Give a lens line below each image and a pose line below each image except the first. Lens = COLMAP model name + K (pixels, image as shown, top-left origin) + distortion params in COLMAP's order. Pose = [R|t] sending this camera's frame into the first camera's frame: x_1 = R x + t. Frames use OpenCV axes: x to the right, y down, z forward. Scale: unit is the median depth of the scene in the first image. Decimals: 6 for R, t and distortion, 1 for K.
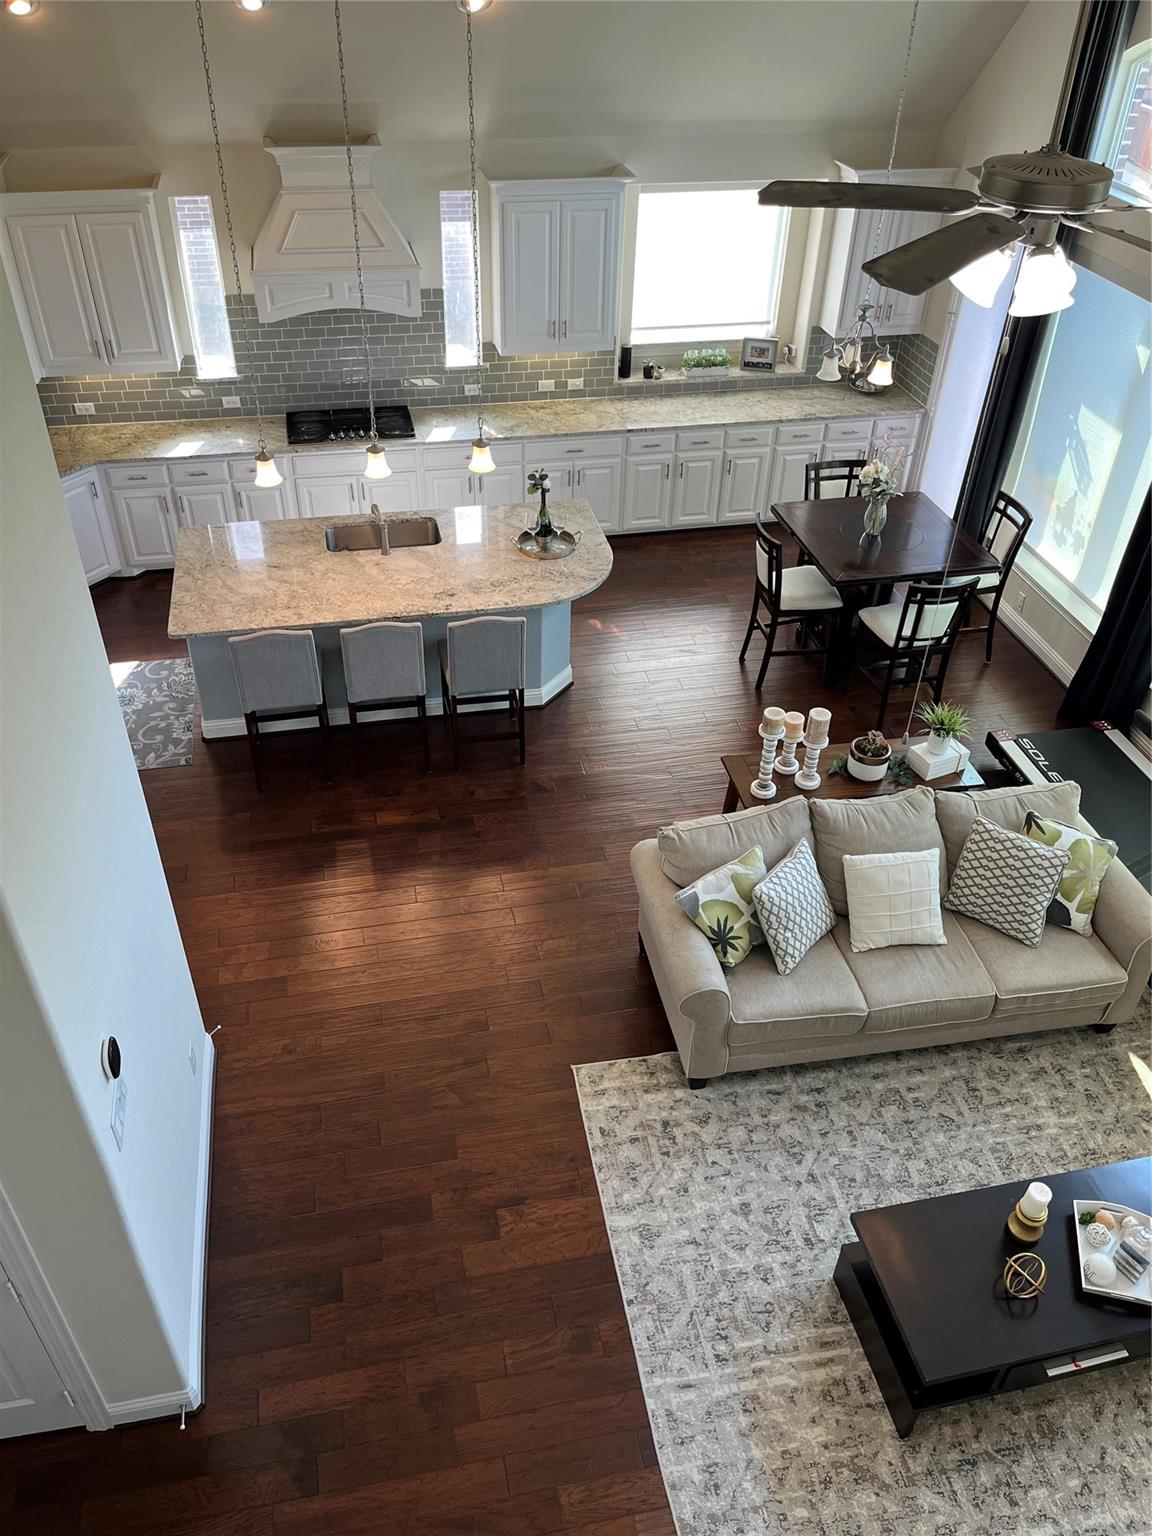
lens RADIAL K [[1167.4, 0, 570.8], [0, 1167.4, 776.6], [0, 0, 1]] dist [0.060816, -0.083122]
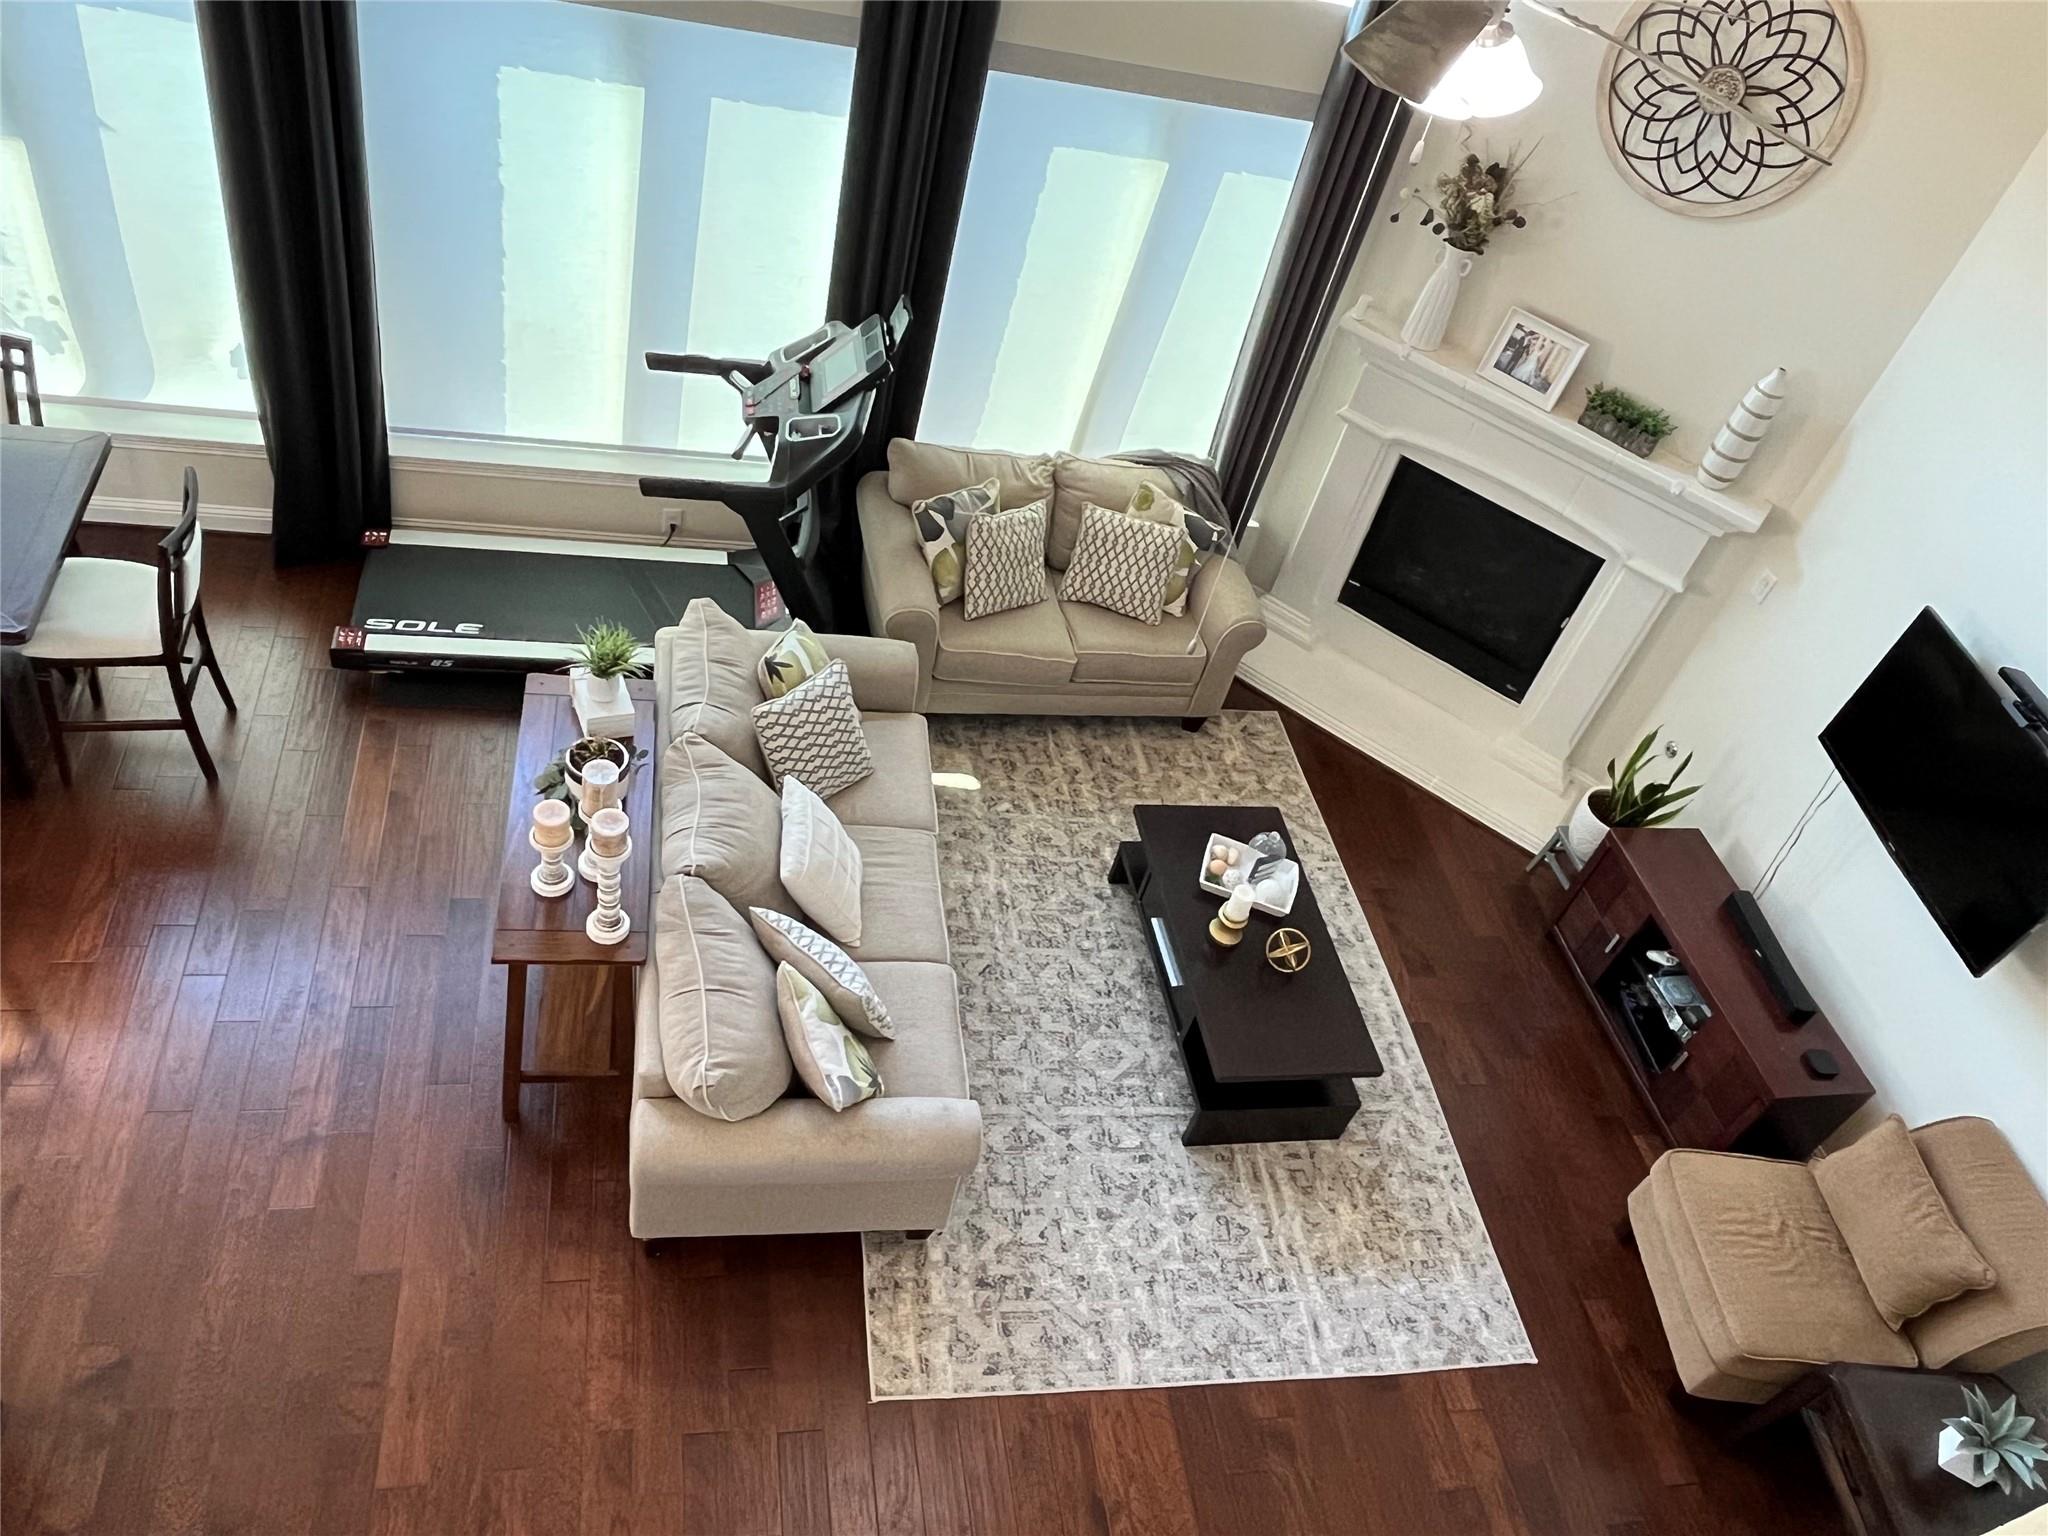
lens RADIAL K [[1476.9, 0, 1023.7], [0, 1476.9, 772.2], [0, 0, 1]] dist [0.003399, -0.011355]
pose [[0.039678, -0.704636, 0.708459, -0.231105], [0.436834, 0.649904, 0.621933, -0.313683], [-0.898666, 0.284802, 0.333596, 0.397956]]
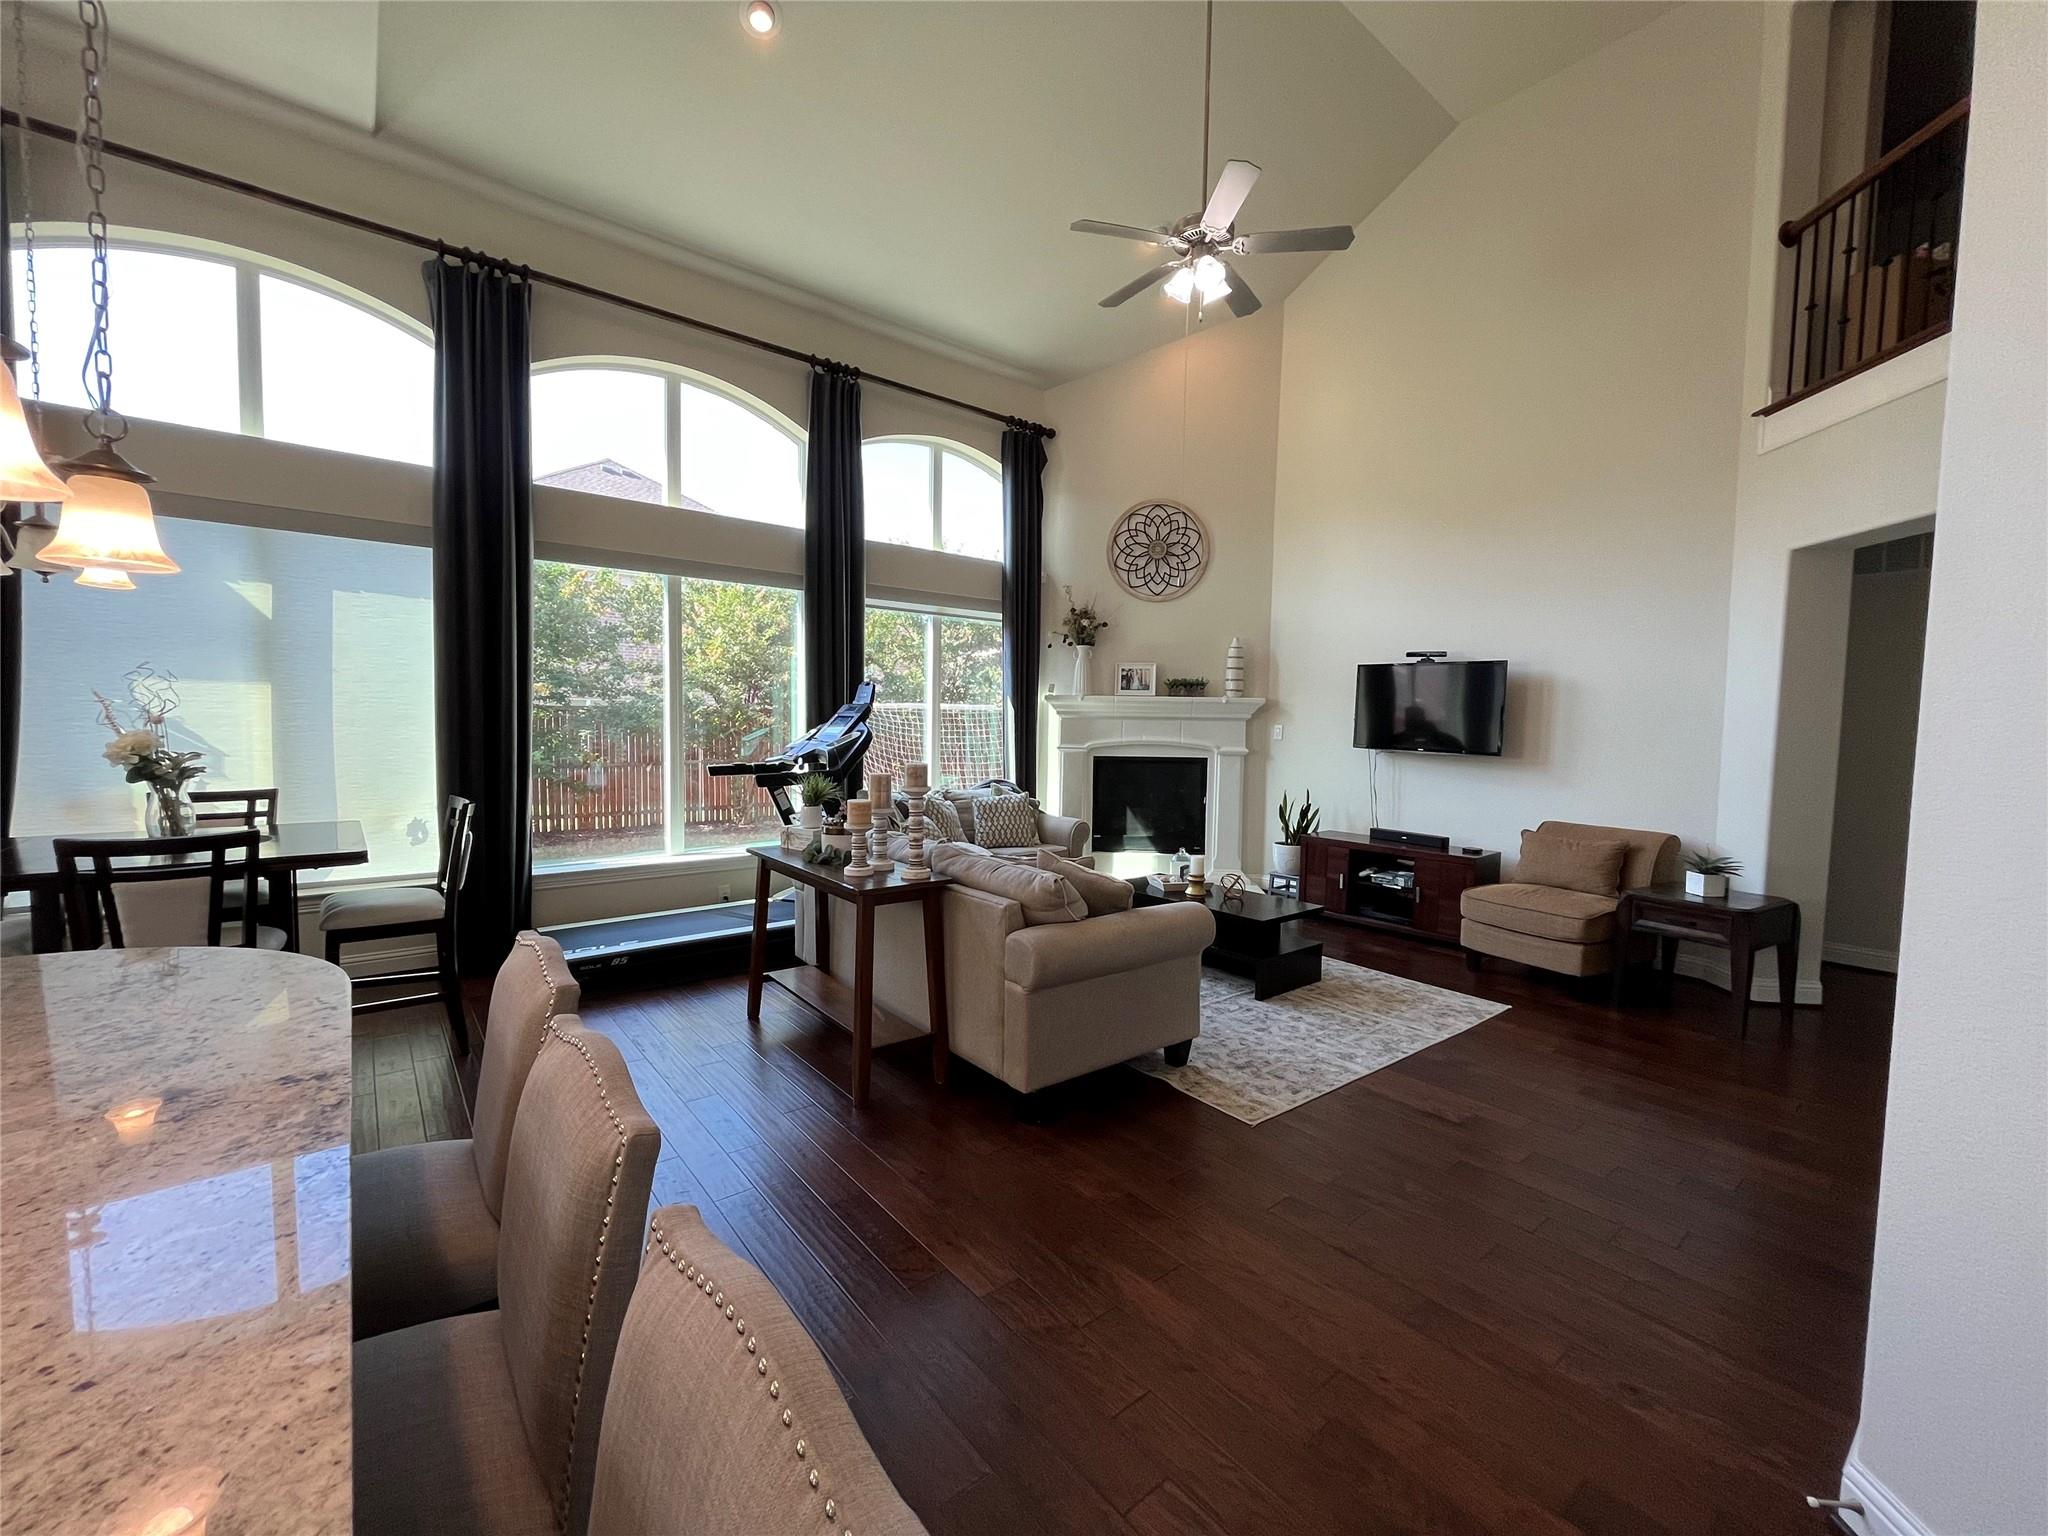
lens RADIAL K [[827.5, 0, 1020.1], [0, 827.5, 767.4], [0, 0, 1]] dist [-0.003187, -0.000672]
pose [[-0.453999, -0.081500, 0.887267, -0.292155], [0.526685, 0.778659, 0.341019, -0.158487], [-0.718671, 0.622132, -0.310586, 0.810337]]
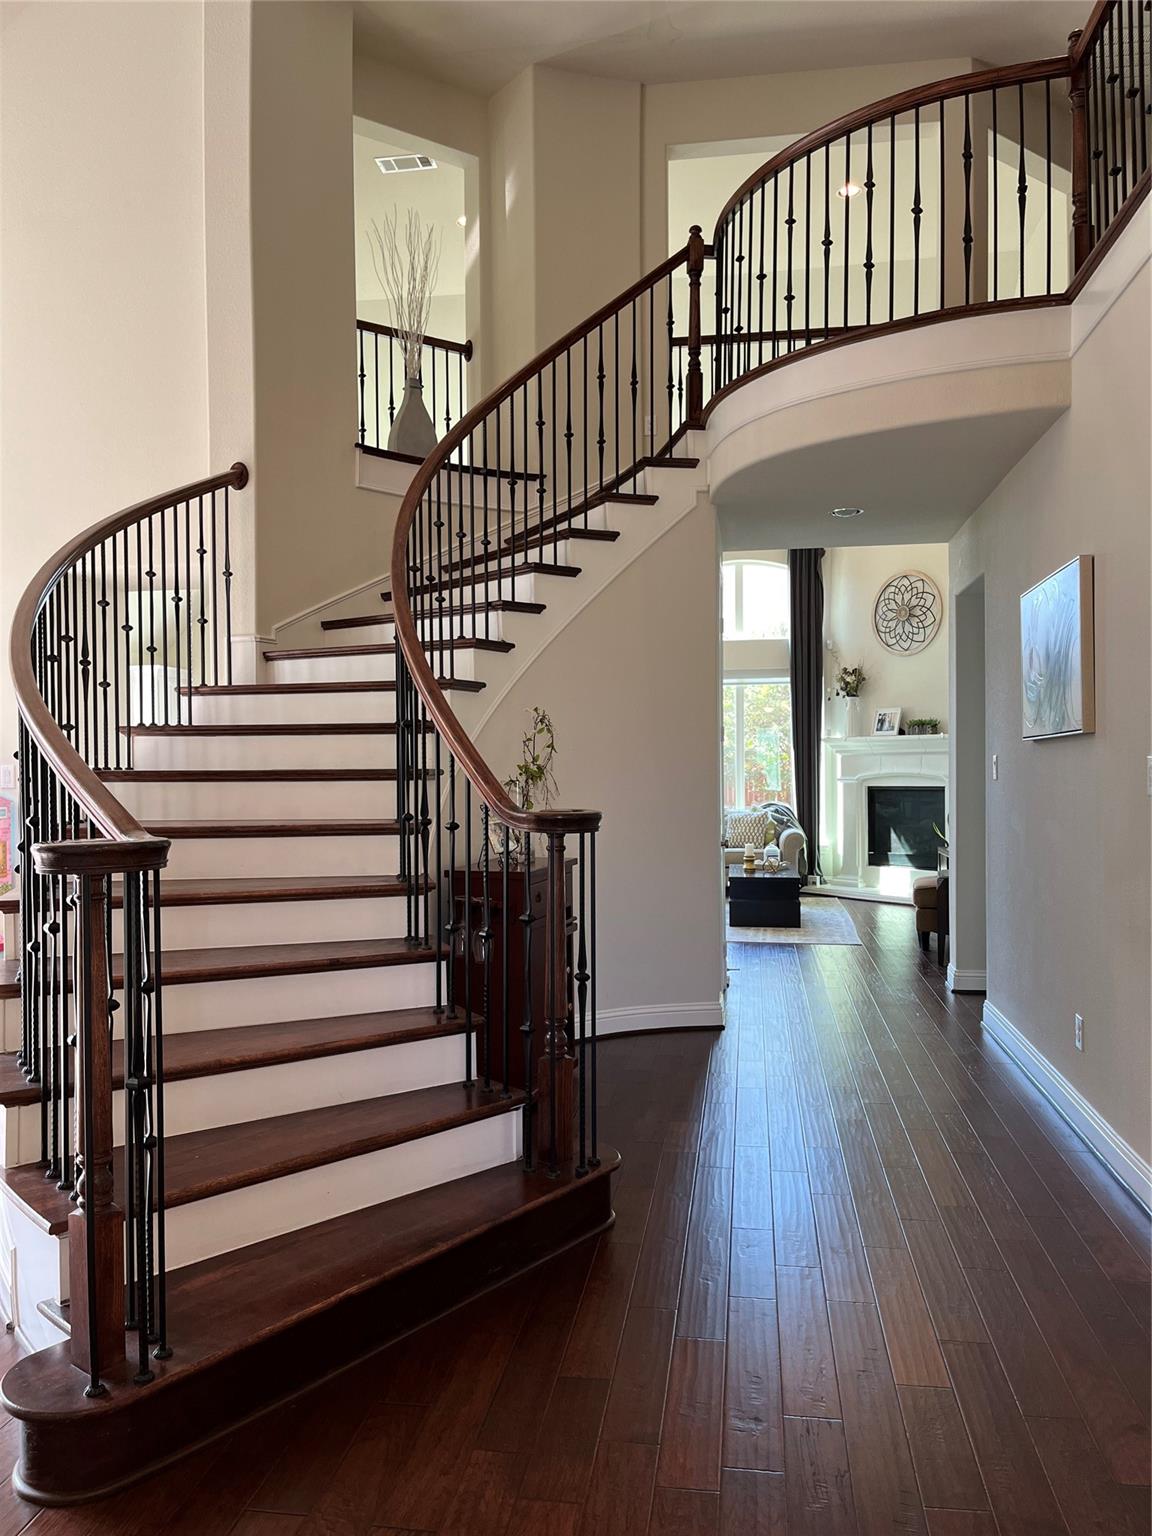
lens RADIAL K [[1167.4, 0, 570.8], [0, 1167.4, 776.6], [0, 0, 1]] dist [0.060816, -0.083122]
pose [[0.351187, -0.037592, 0.935550, -1.186681], [0.592228, 0.782841, -0.190855, 0.270502], [-0.725212, 0.621085, 0.297187, 0.233702]]
